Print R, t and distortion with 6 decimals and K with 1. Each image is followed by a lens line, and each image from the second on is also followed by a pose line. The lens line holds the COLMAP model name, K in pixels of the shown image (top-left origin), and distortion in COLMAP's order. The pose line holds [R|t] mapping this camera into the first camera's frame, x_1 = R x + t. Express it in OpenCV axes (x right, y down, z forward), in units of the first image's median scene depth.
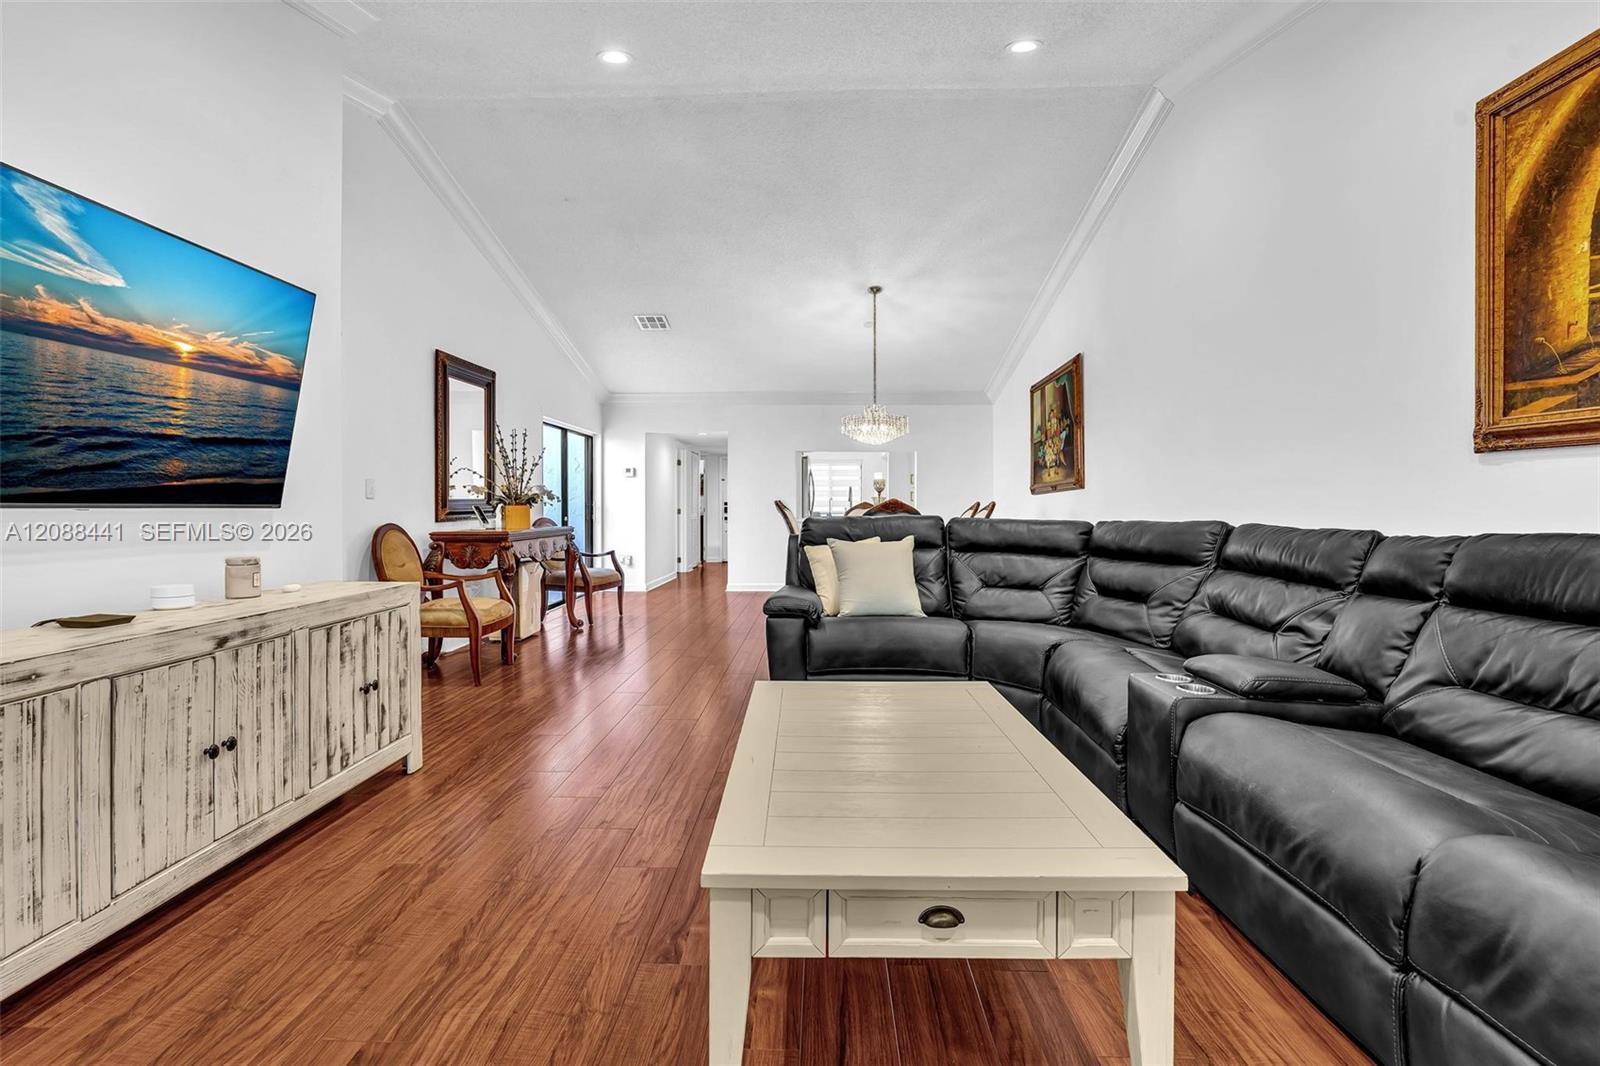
lens RADIAL K [[717.3, 0, 800.9], [0, 717.3, 512.1], [0, 0, 1]] dist [-0.007381, 0.002977]
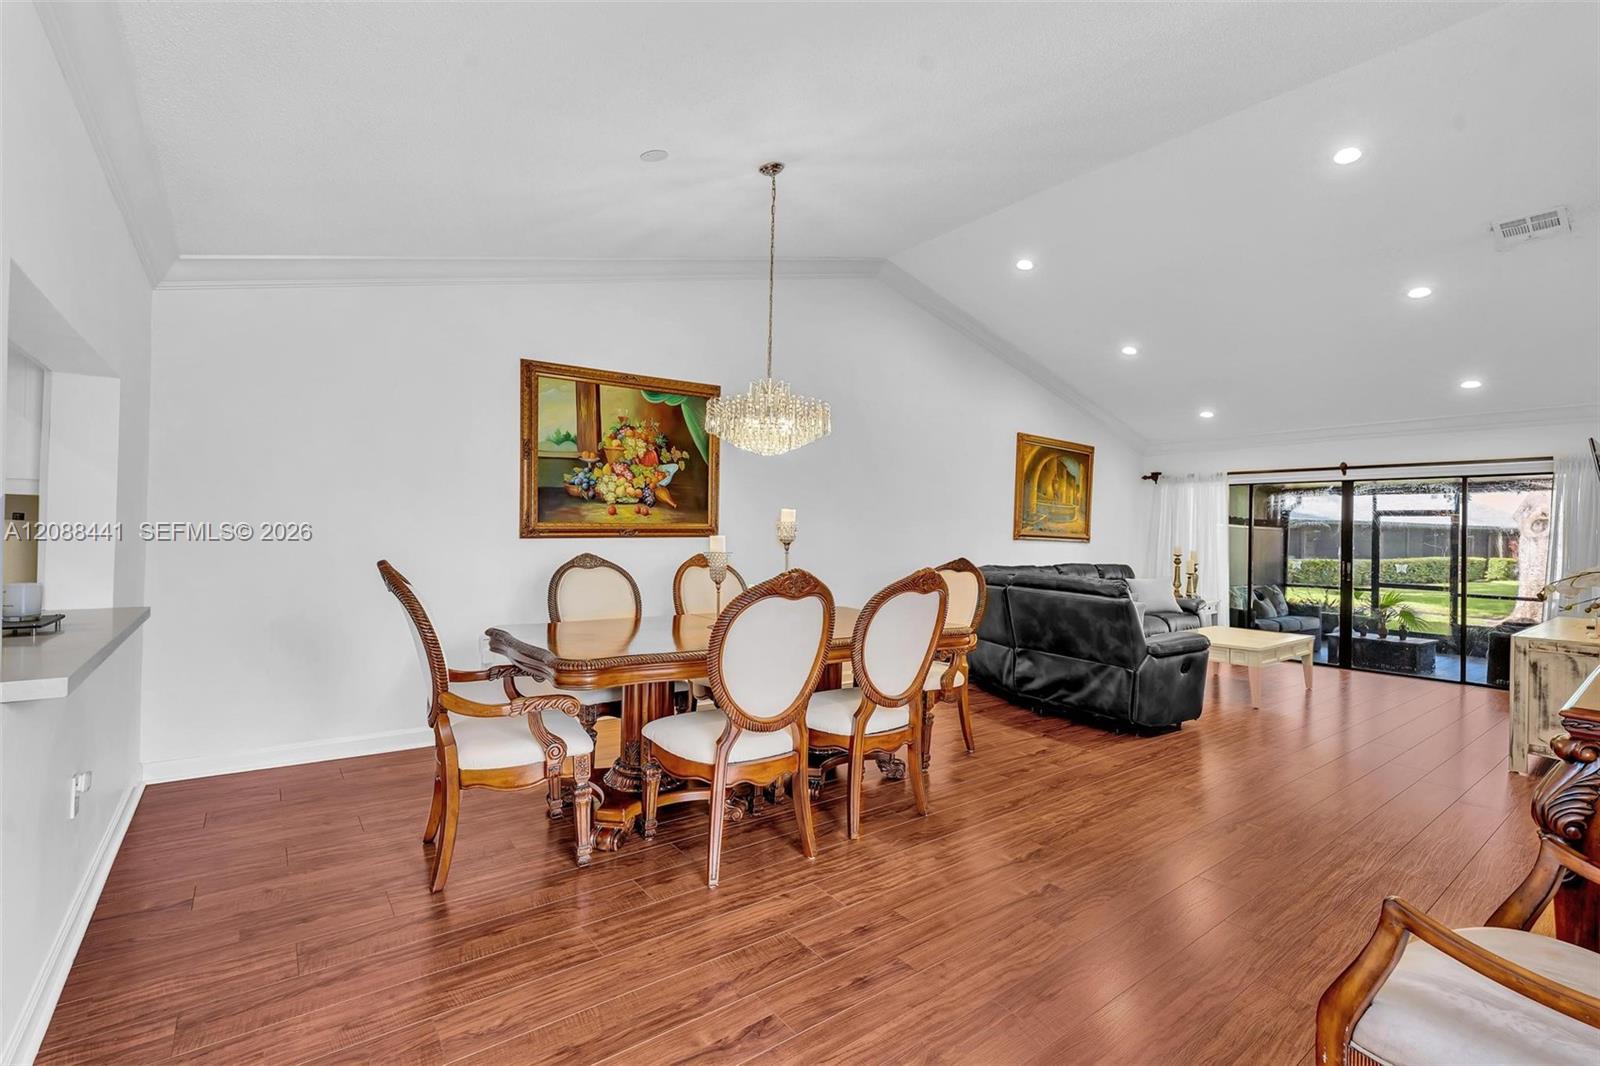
lens RADIAL K [[717.3, 0, 797.9], [0, 717.3, 528.0], [0, 0, 1]] dist [-0.007381, 0.002977]
pose [[-0.631963, -0.006488, 0.774972, -0.885363], [-0.015183, 0.999877, -0.004011, -0.101388], [-0.774850, -0.014301, -0.631983, 3.569350]]
